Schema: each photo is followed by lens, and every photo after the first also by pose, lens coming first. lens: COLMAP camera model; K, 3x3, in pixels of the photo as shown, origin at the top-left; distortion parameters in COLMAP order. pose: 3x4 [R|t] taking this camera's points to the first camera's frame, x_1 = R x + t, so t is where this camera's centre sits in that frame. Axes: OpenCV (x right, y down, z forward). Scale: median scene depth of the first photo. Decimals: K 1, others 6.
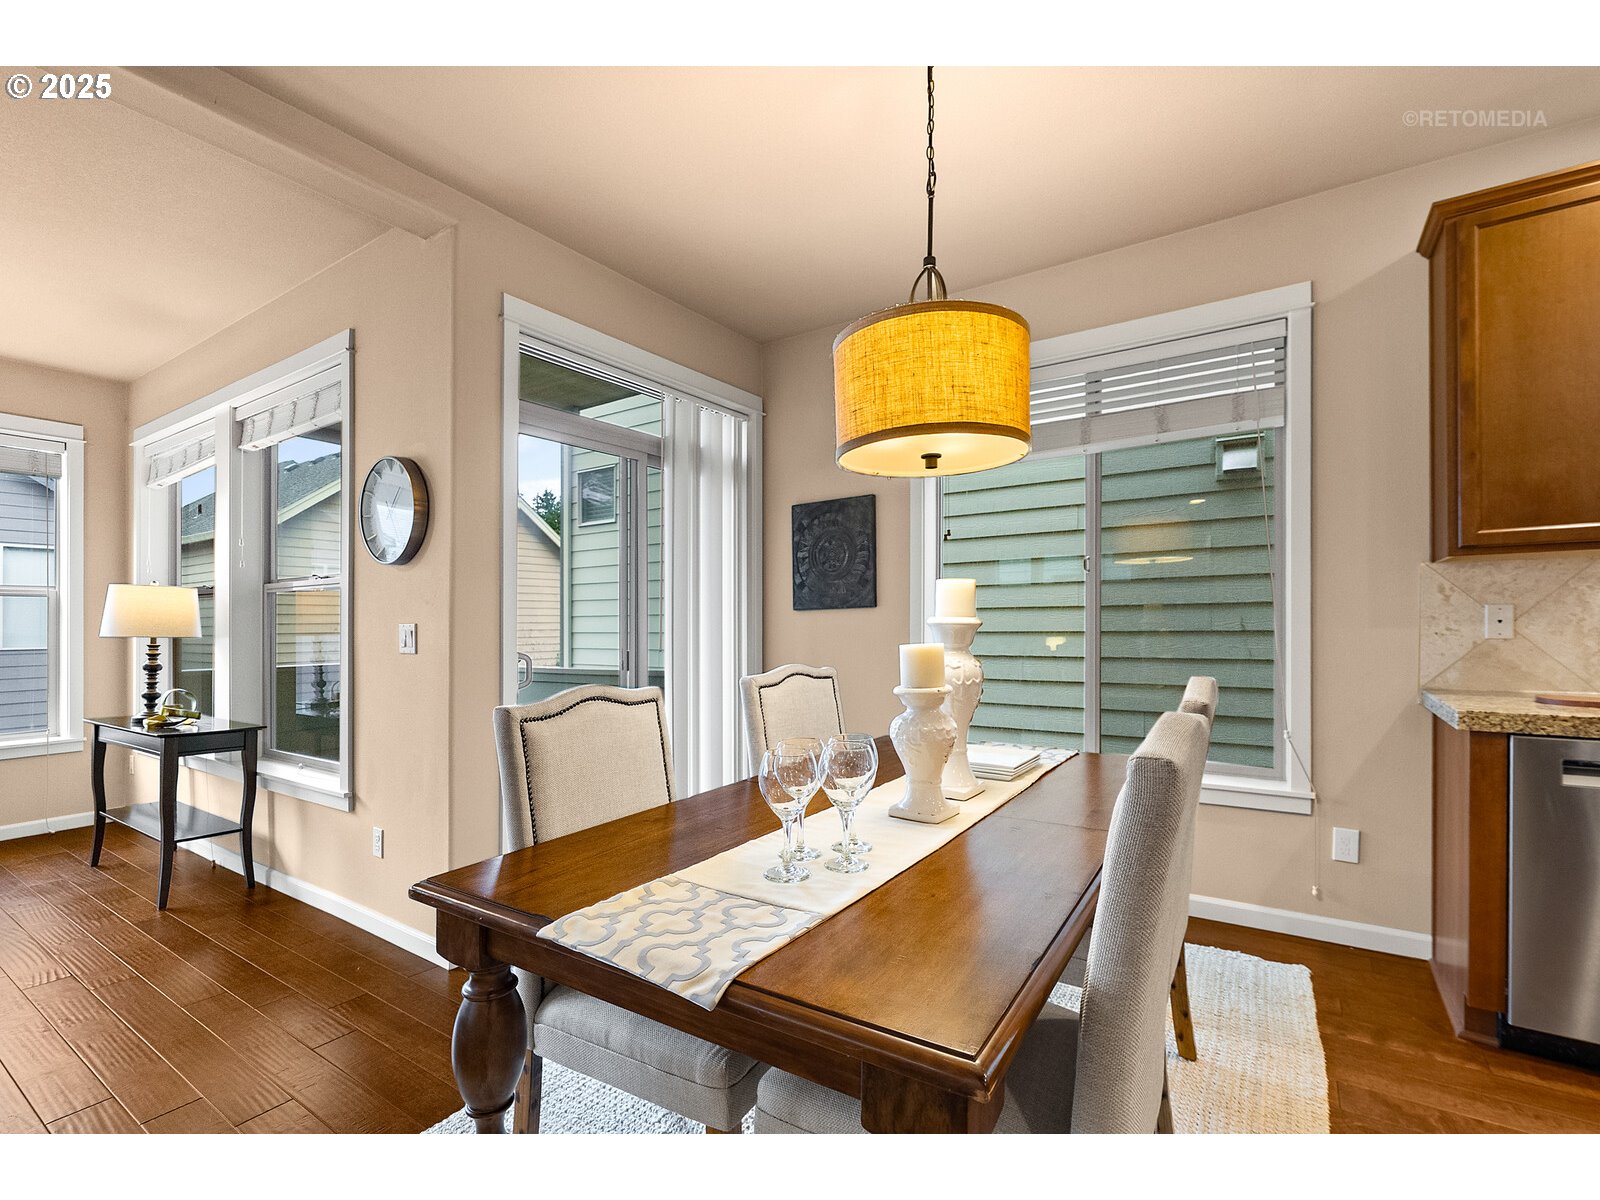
lens RADIAL K [[729.6, 0, 787.3], [0, 729.6, 629.1], [0, 0, 1]] dist [-0.003589, -0.000633]
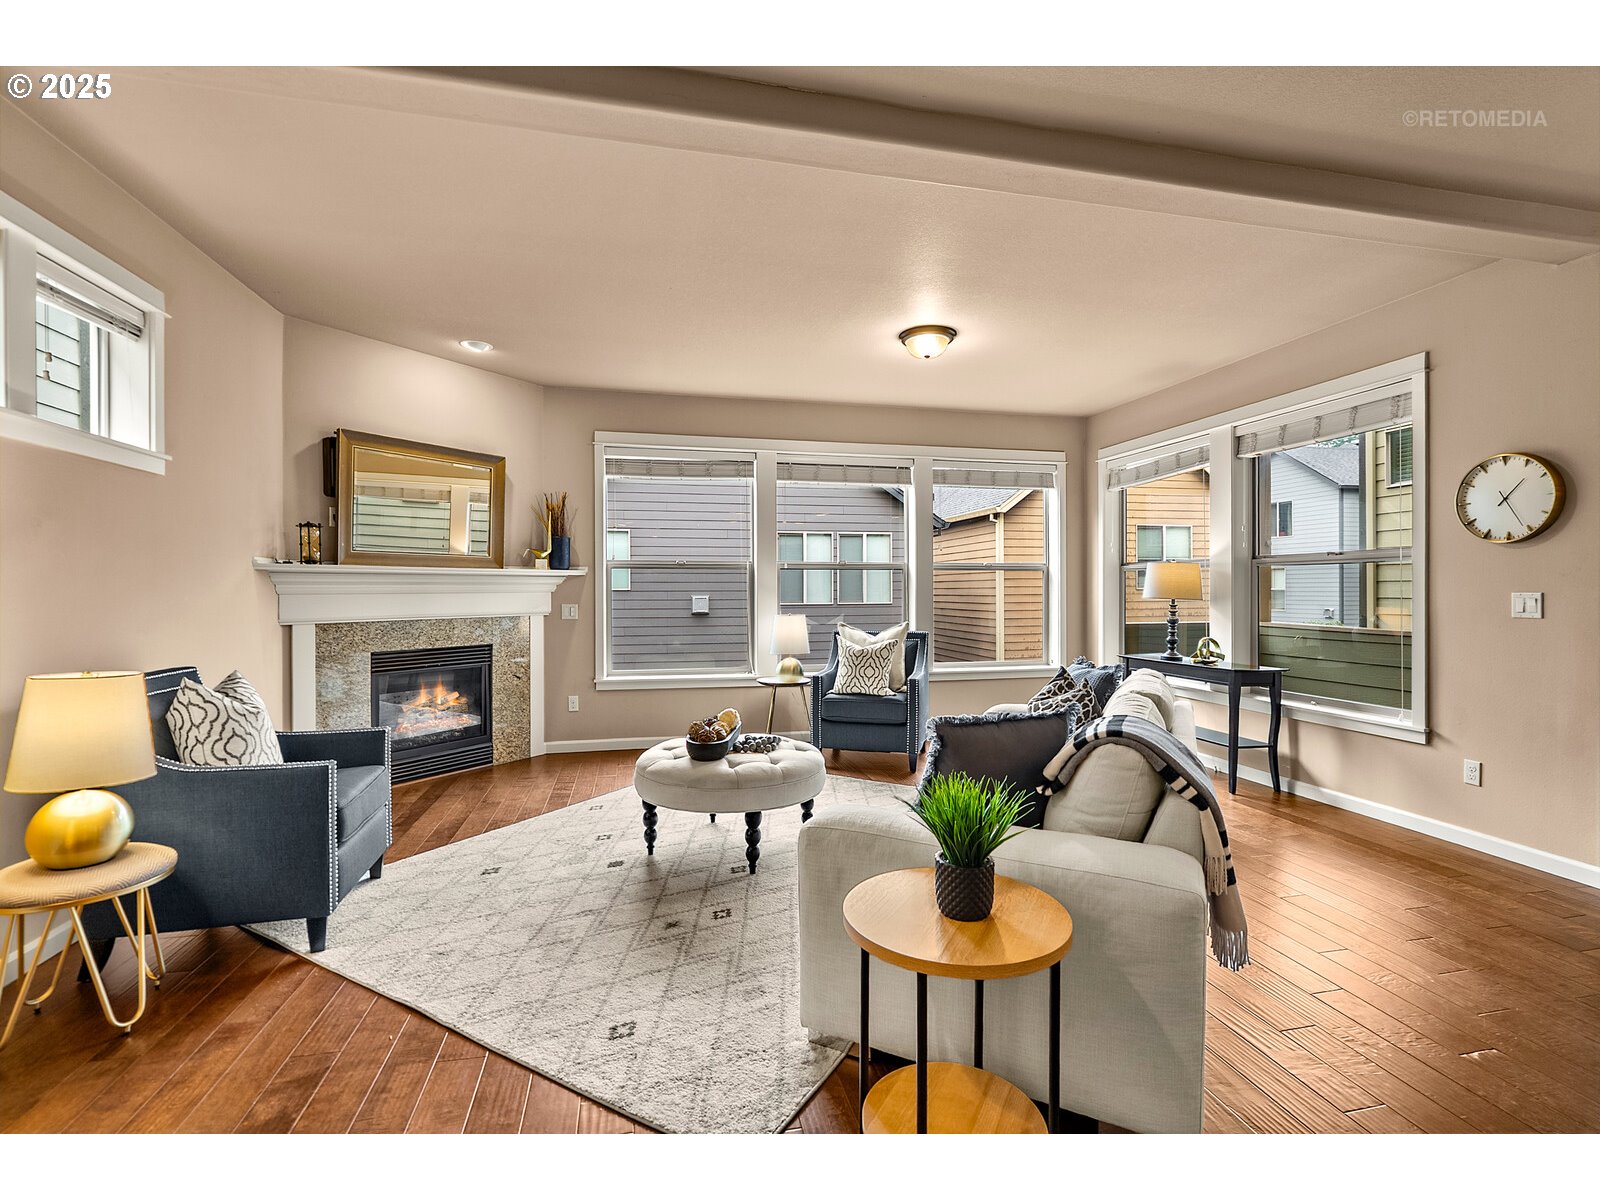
lens RADIAL K [[729.6, 0, 798.0], [0, 729.6, 586.3], [0, 0, 1]] dist [-0.003589, -0.000633]
pose [[0.727435, 0.002629, -0.686172, -0.503319], [-0.007745, 0.999960, -0.004380, -0.002665], [0.686133, 0.008500, 0.727426, -0.590376]]
